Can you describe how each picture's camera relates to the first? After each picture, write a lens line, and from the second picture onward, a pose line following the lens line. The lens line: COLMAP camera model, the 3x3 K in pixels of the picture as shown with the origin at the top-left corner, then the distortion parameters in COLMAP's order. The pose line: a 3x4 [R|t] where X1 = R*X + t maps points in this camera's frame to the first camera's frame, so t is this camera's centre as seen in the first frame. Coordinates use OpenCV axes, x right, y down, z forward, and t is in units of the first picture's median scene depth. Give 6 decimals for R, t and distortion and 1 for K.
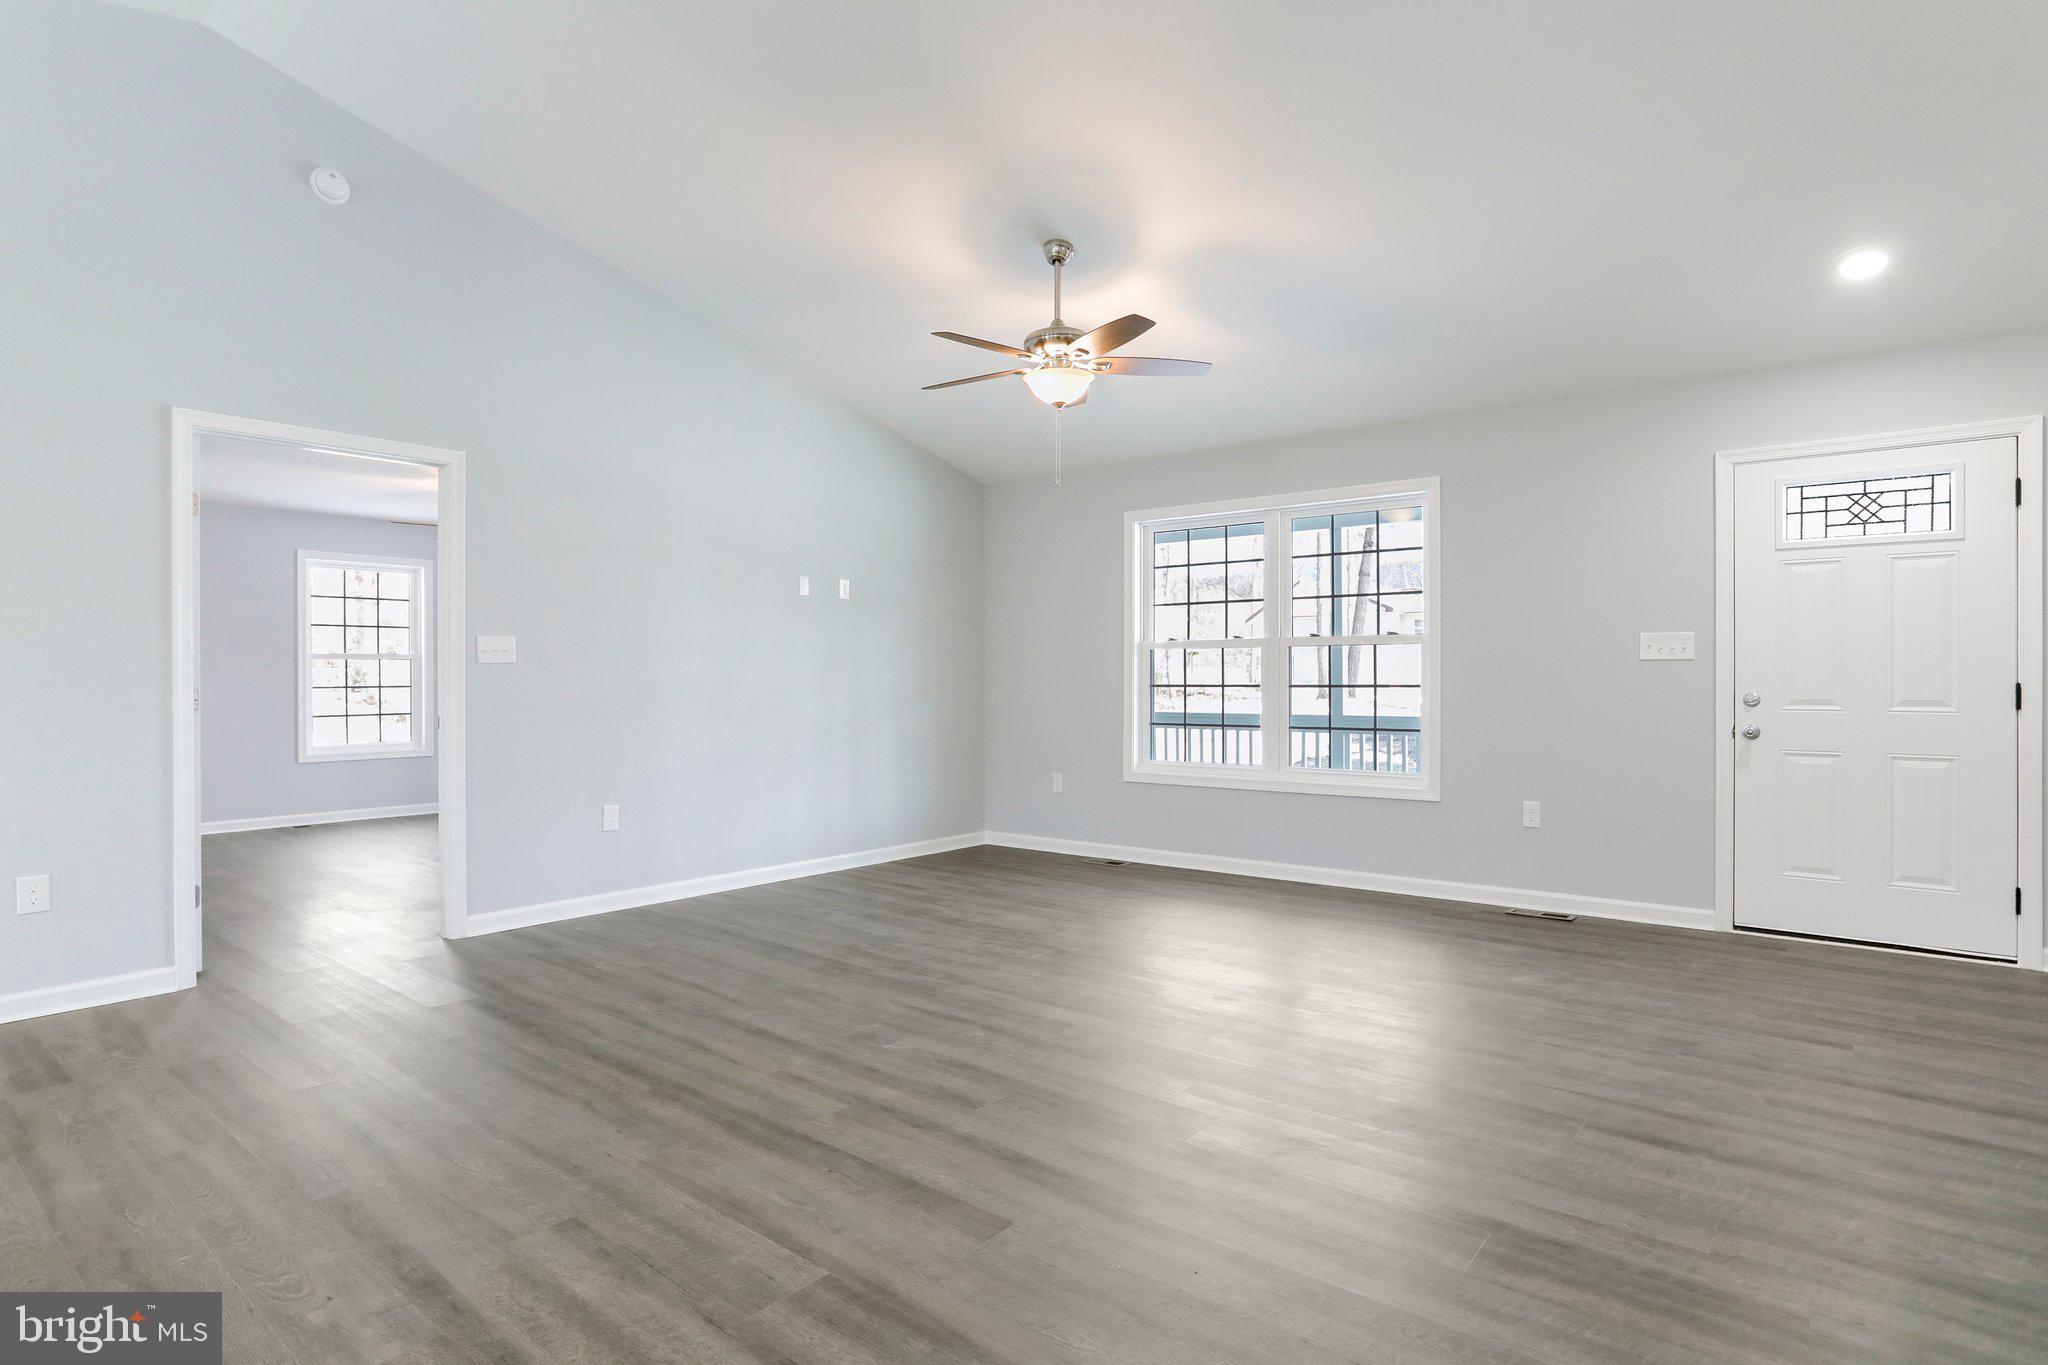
lens RADIAL K [[1078.2, 0, 1053.9], [0, 1078.2, 683.5], [0, 0, 1]] dist [-0.043572, 0.010797]
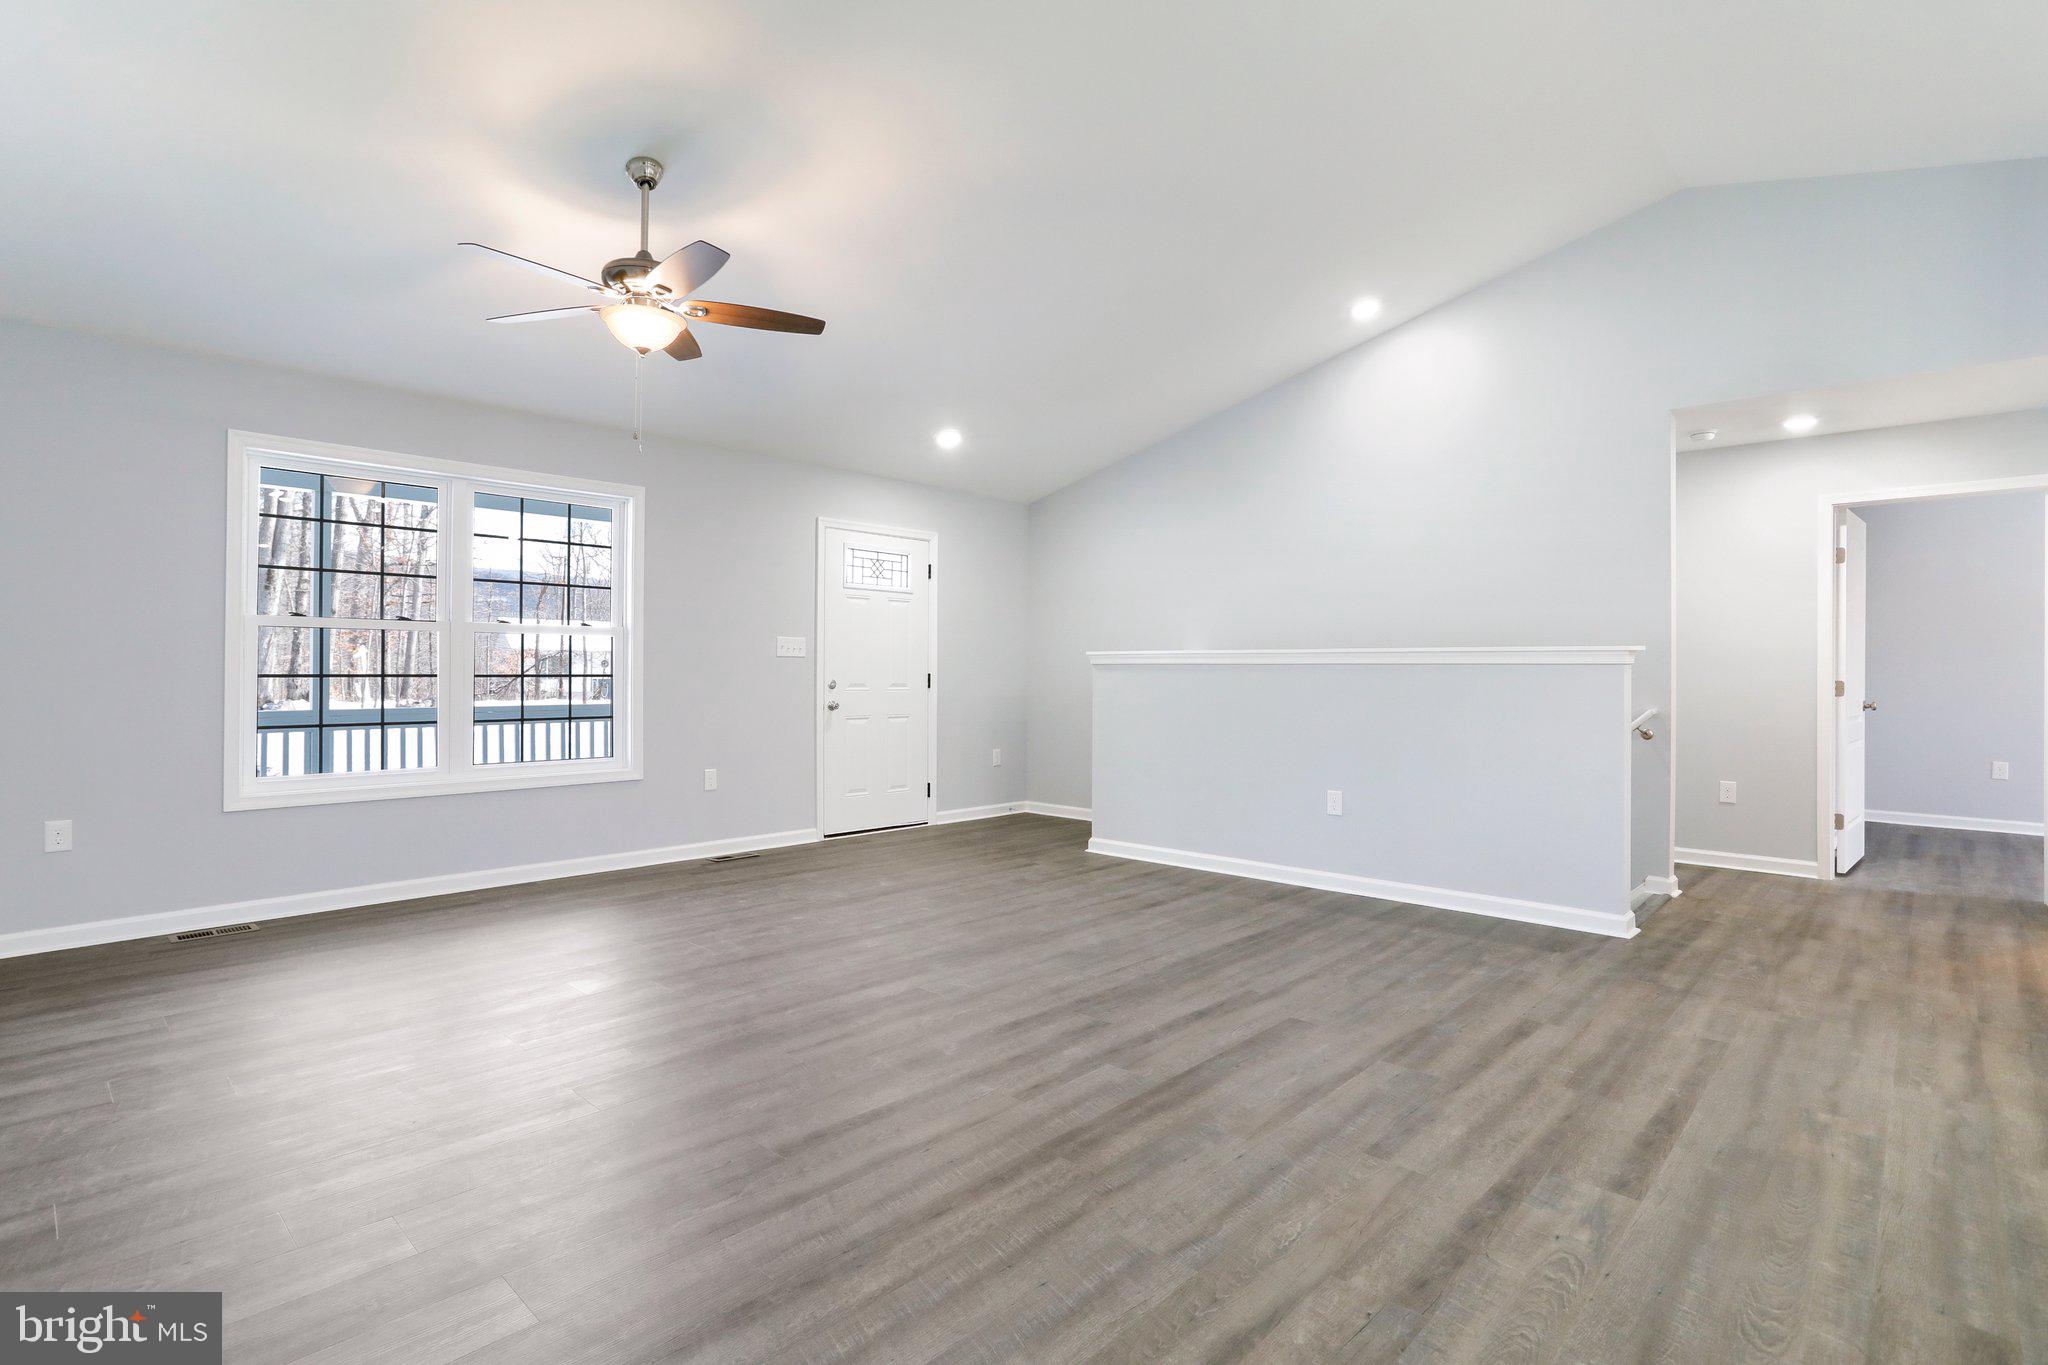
lens RADIAL K [[989.1, 0, 1009.6], [0, 989.1, 661.7], [0, 0, 1]] dist [-0.049828, 0.016548]
pose [[0.089892, 0.011465, 0.995886, -0.772920], [-0.001597, 0.999934, -0.011368, -0.001022], [-0.995950, -0.000569, 0.089904, 0.652849]]
